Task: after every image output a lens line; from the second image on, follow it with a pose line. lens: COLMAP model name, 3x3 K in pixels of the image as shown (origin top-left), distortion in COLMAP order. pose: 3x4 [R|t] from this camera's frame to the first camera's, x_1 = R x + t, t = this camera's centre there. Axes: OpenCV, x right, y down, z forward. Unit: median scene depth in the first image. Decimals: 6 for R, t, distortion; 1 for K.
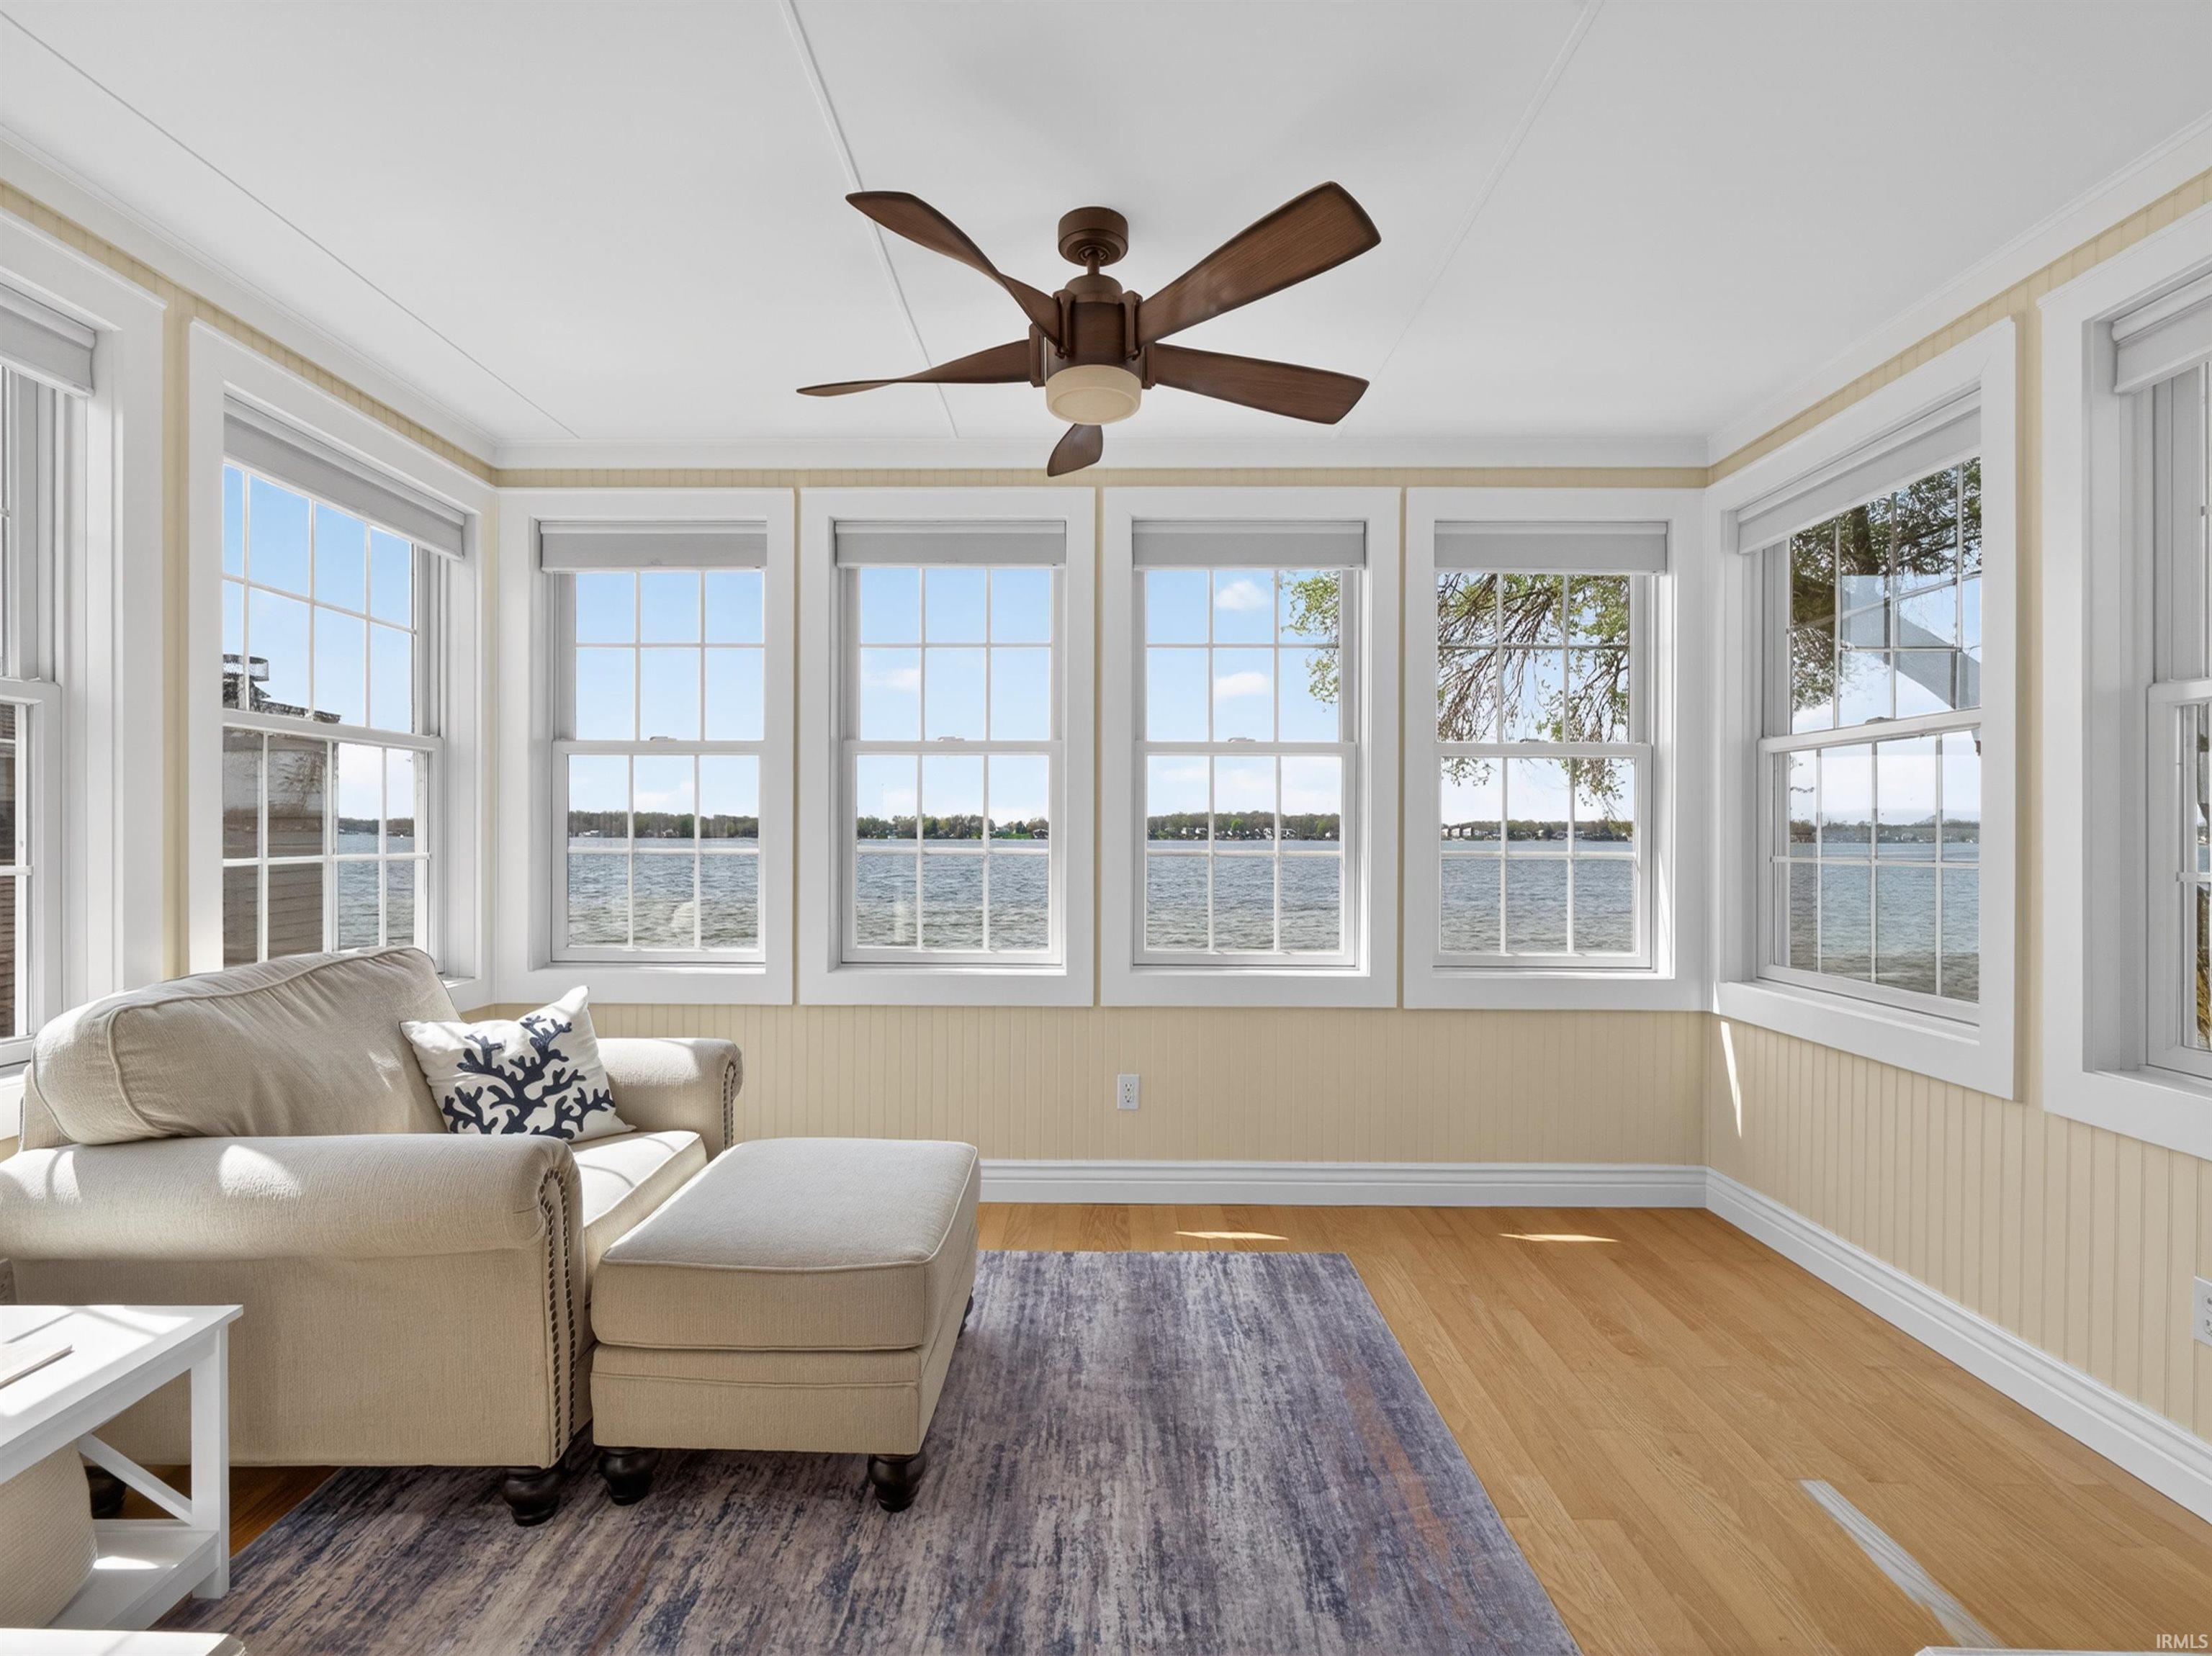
lens RADIAL K [[1045.6, 0, 1088.8], [0, 1045.6, 828.5], [0, 0, 1]] dist [-0.001819, -0.001048]
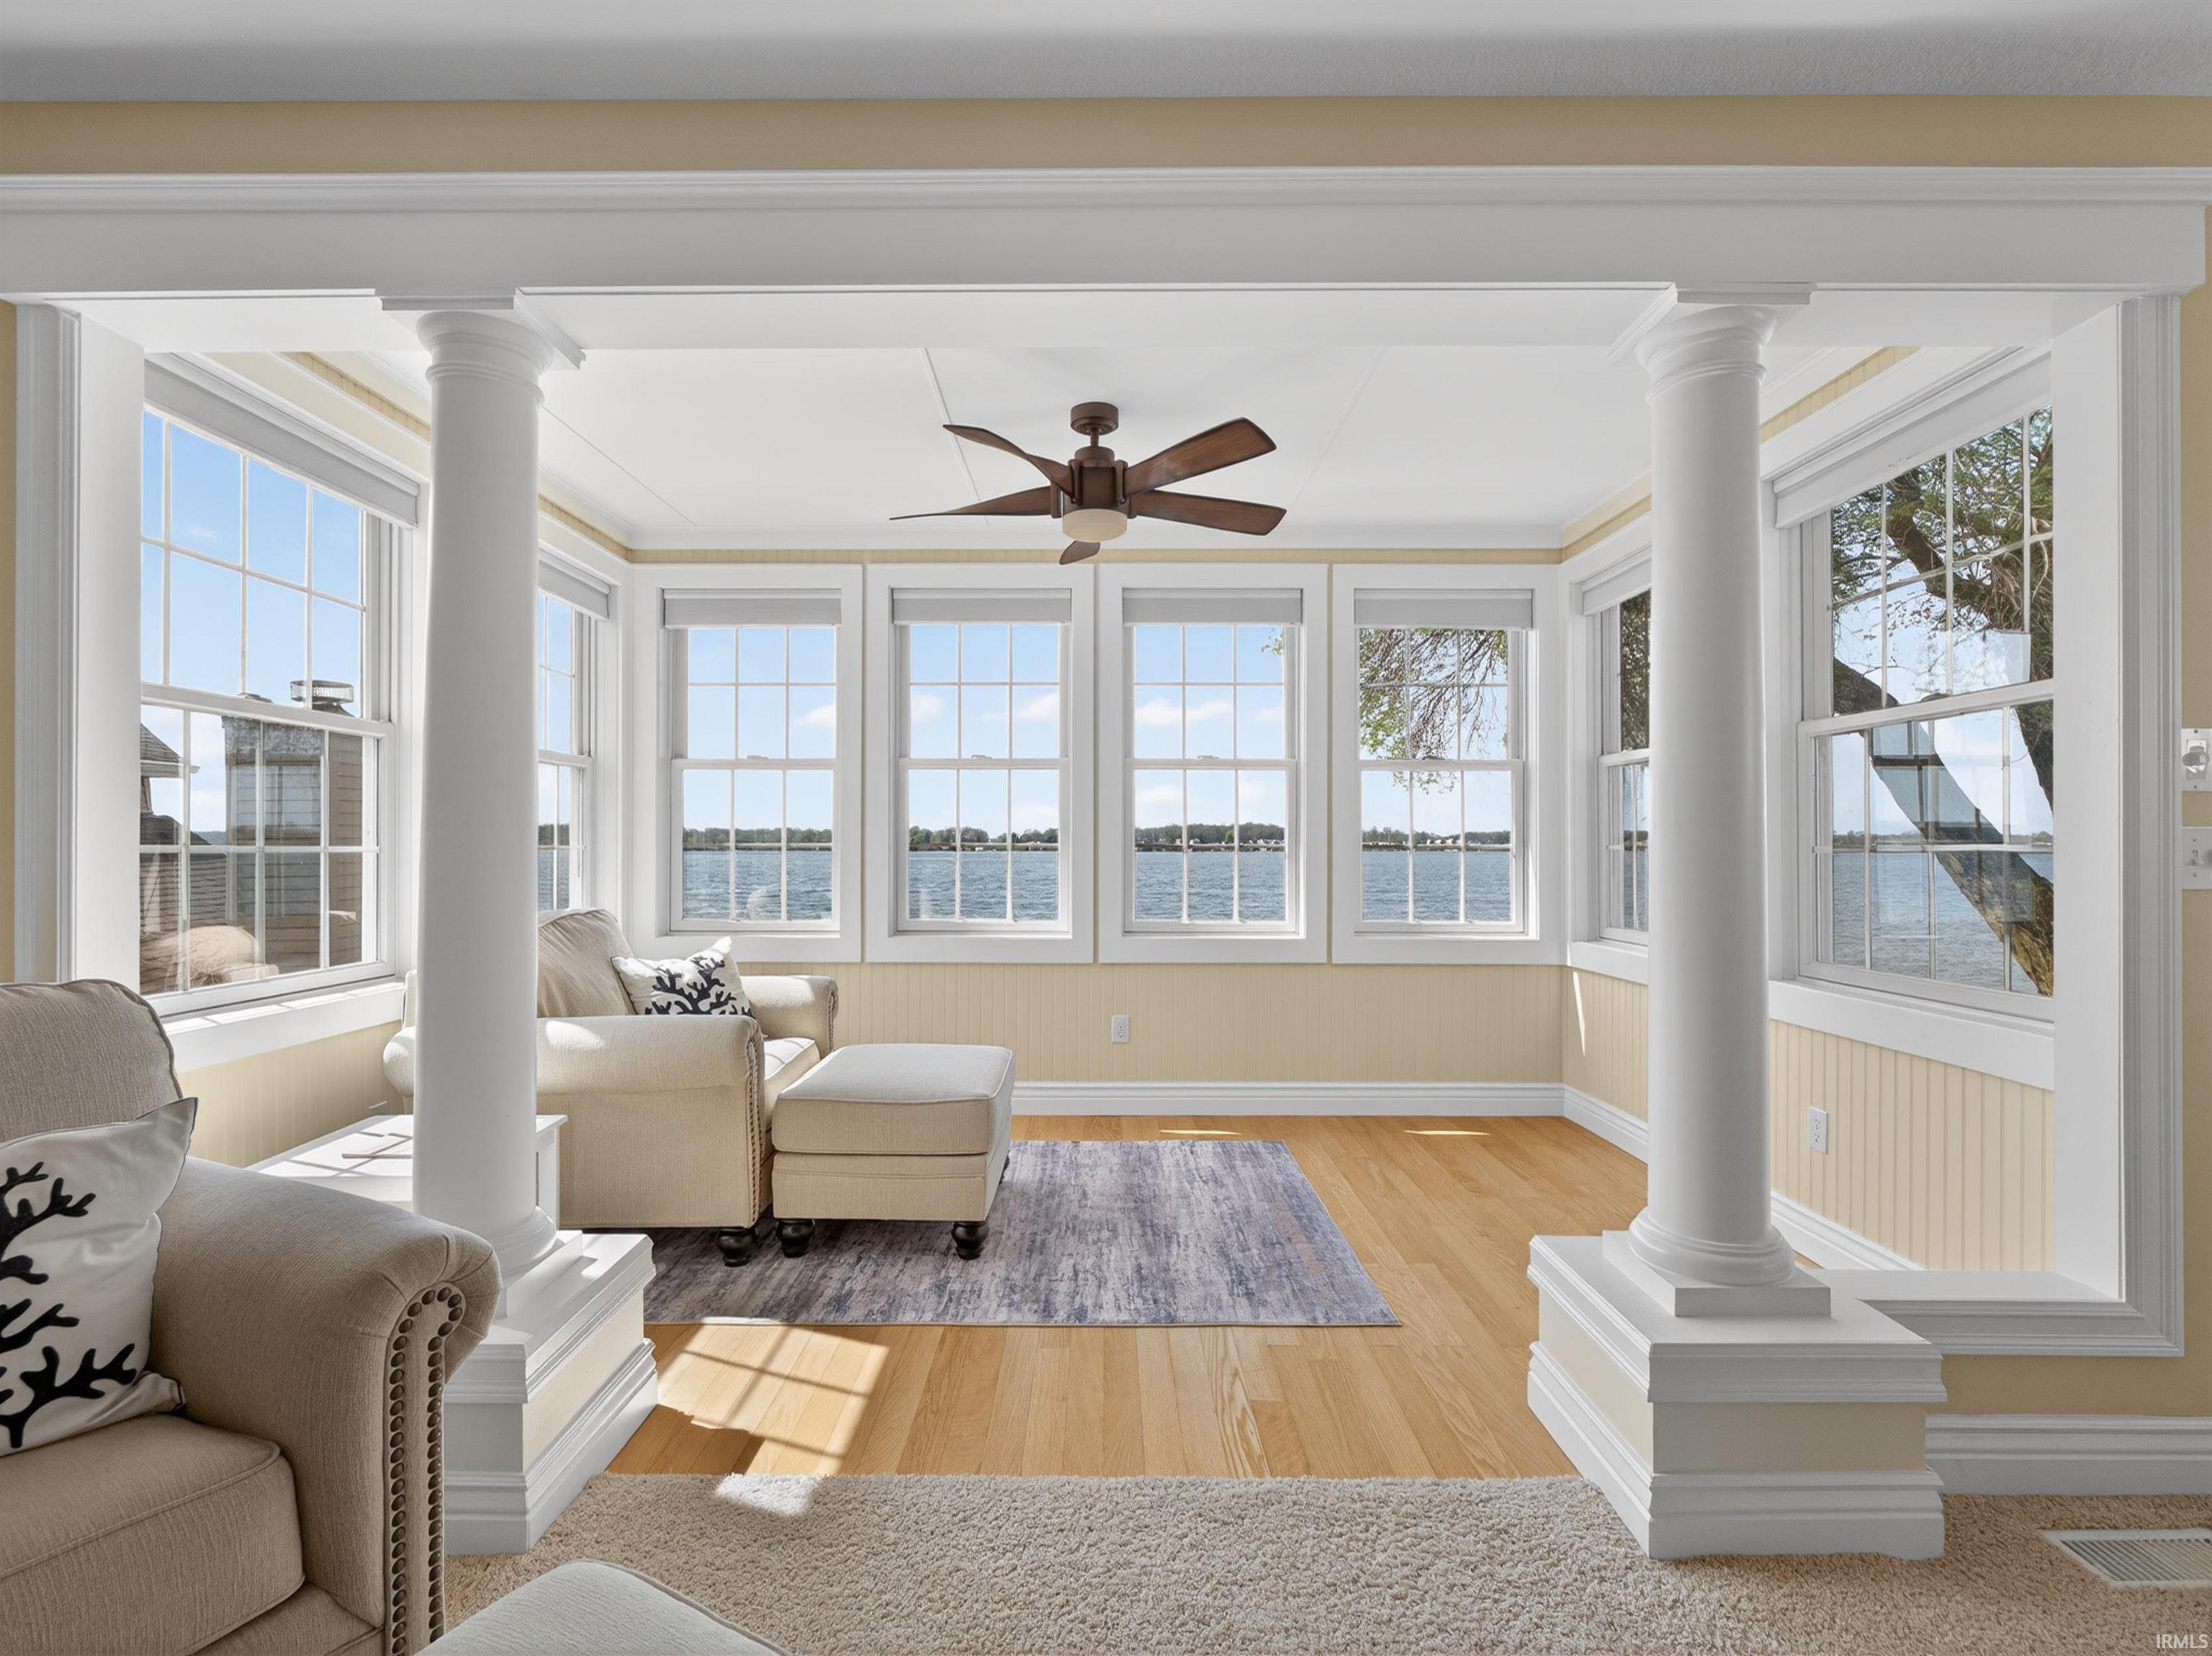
lens RADIAL K [[1045.6, 0, 1088.8], [0, 1045.6, 828.5], [0, 0, 1]] dist [-0.001819, -0.001048]
pose [[0.999975, -0.002184, 0.006653, -0.013389], [0.002255, 0.999940, -0.010677, 0.024561], [-0.006630, 0.010692, 0.999921, -0.428089]]
